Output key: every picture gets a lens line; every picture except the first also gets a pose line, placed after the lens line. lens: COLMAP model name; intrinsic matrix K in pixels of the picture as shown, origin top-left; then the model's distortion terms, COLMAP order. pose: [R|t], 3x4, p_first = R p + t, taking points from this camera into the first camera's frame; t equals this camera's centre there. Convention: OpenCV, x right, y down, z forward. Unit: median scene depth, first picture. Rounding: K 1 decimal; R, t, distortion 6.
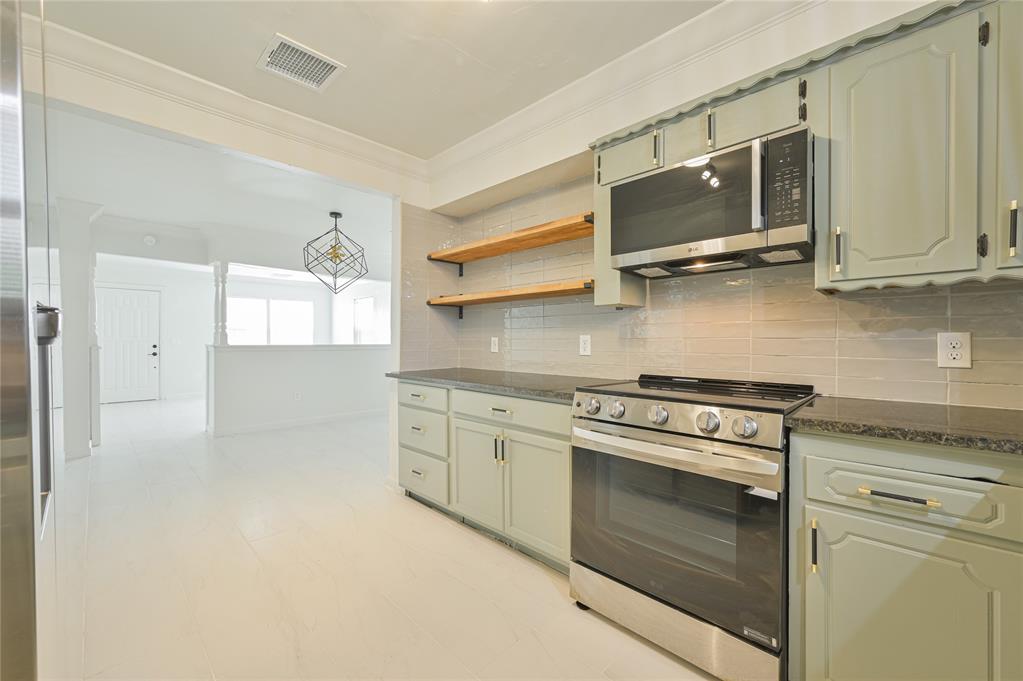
lens RADIAL K [[405.0, 0, 513.8], [0, 405.0, 341.6], [0, 0, 1]] dist [-0.000612, -0.000470]
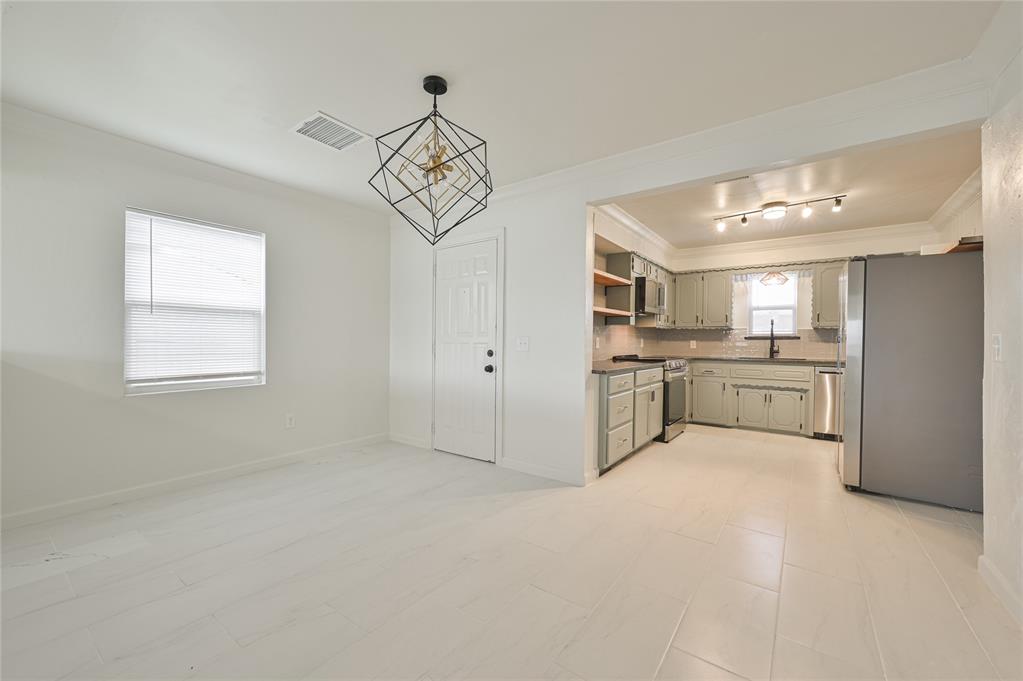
lens RADIAL K [[405.0, 0, 514.5], [0, 405.0, 345.1], [0, 0, 1]] dist [-0.000612, -0.000470]
pose [[-0.140317, -0.009123, 0.990065, -1.877404], [0.001389, 0.999955, 0.009411, -0.000466], [-0.990106, 0.002695, -0.140298, 1.932926]]
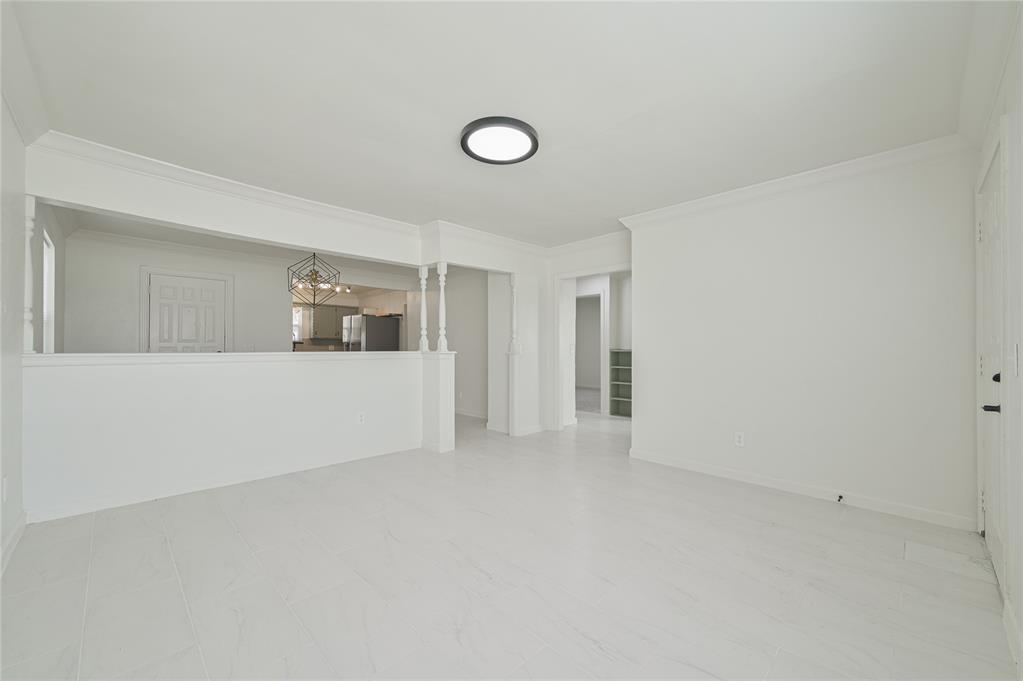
lens RADIAL K [[405.0, 0, 512.6], [0, 405.0, 343.8], [0, 0, 1]] dist [-0.000612, -0.000470]
pose [[-0.999733, -0.000877, 0.023078, -2.144480], [-0.000841, 0.999998, 0.001557, -0.019539], [-0.023079, 0.001537, -0.999732, 4.422924]]
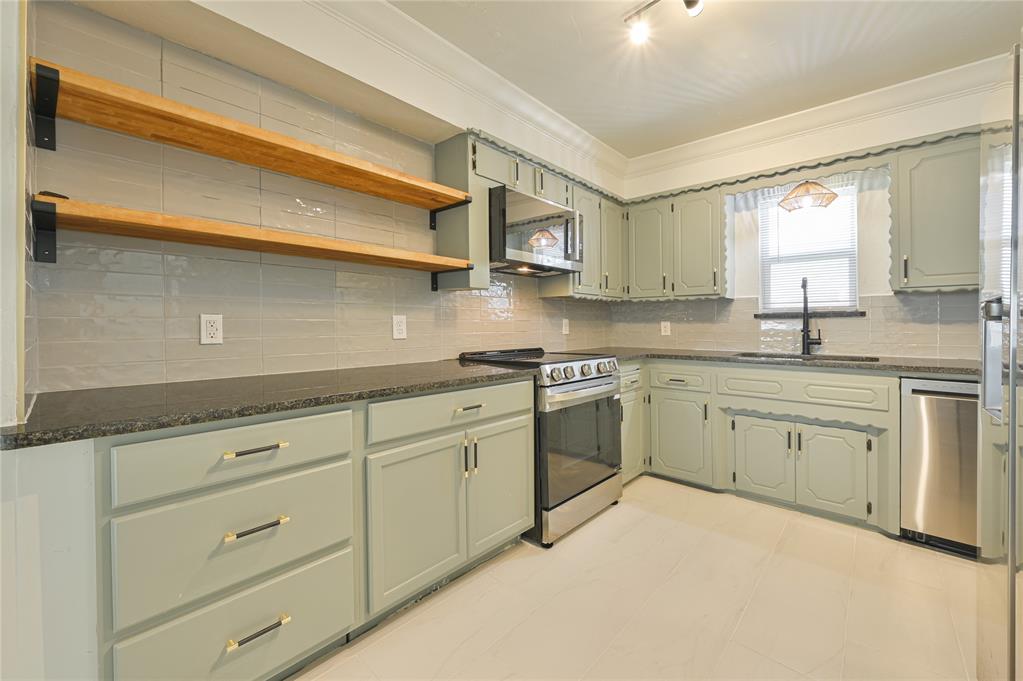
lens RADIAL K [[405.0, 0, 524.3], [0, 405.0, 322.8], [0, 0, 1]] dist [-0.000612, -0.000470]
pose [[-0.041001, 0.008790, 0.999120, -0.824405], [0.007407, 0.999936, -0.008493, 0.010862], [-0.999132, 0.007052, -0.041064, 0.911031]]
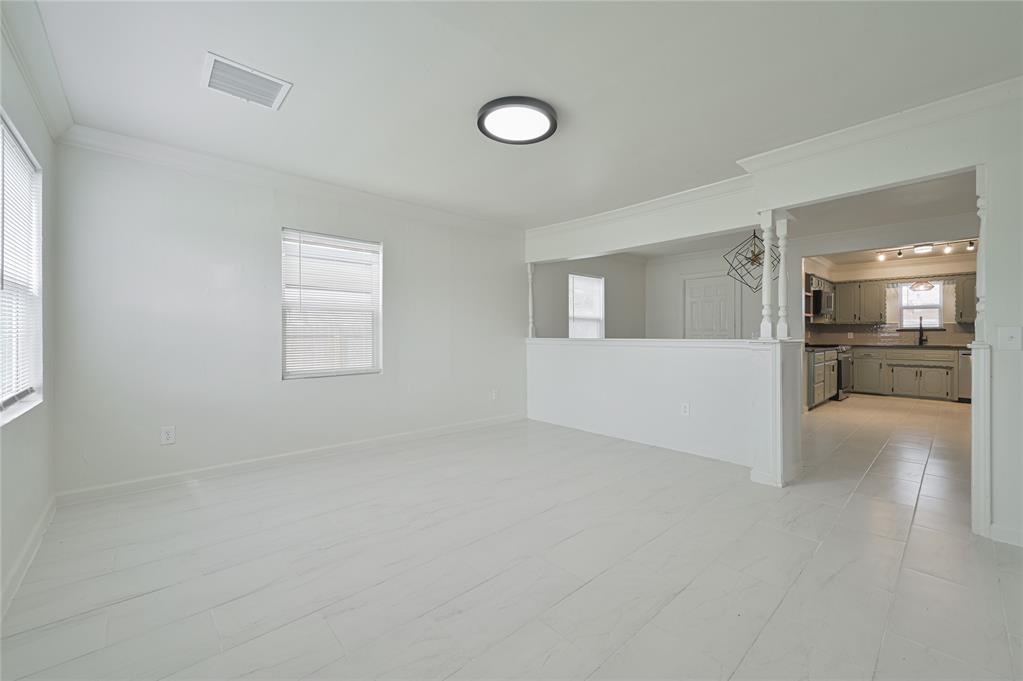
lens RADIAL K [[405.0, 0, 518.8], [0, 405.0, 333.9], [0, 0, 1]] dist [-0.000612, -0.000470]
pose [[0.061931, 0.004568, 0.998070, -3.226830], [0.008846, 0.999948, -0.005126, 0.001485], [-0.998041, 0.009147, 0.061888, 3.170906]]
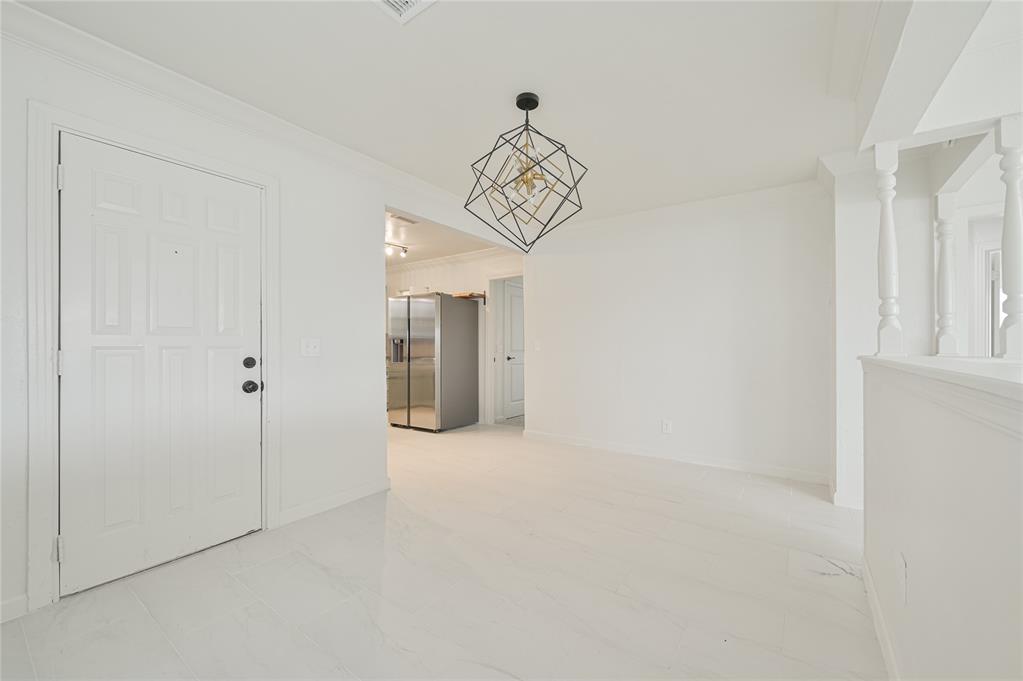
lens RADIAL K [[405.0, 0, 518.1], [0, 405.0, 343.5], [0, 0, 1]] dist [-0.000612, -0.000470]
pose [[-0.987372, 0.001571, -0.158414, -0.694377], [0.000701, 0.999984, 0.005549, -0.005692], [0.158420, 0.005368, -0.987357, 2.998482]]
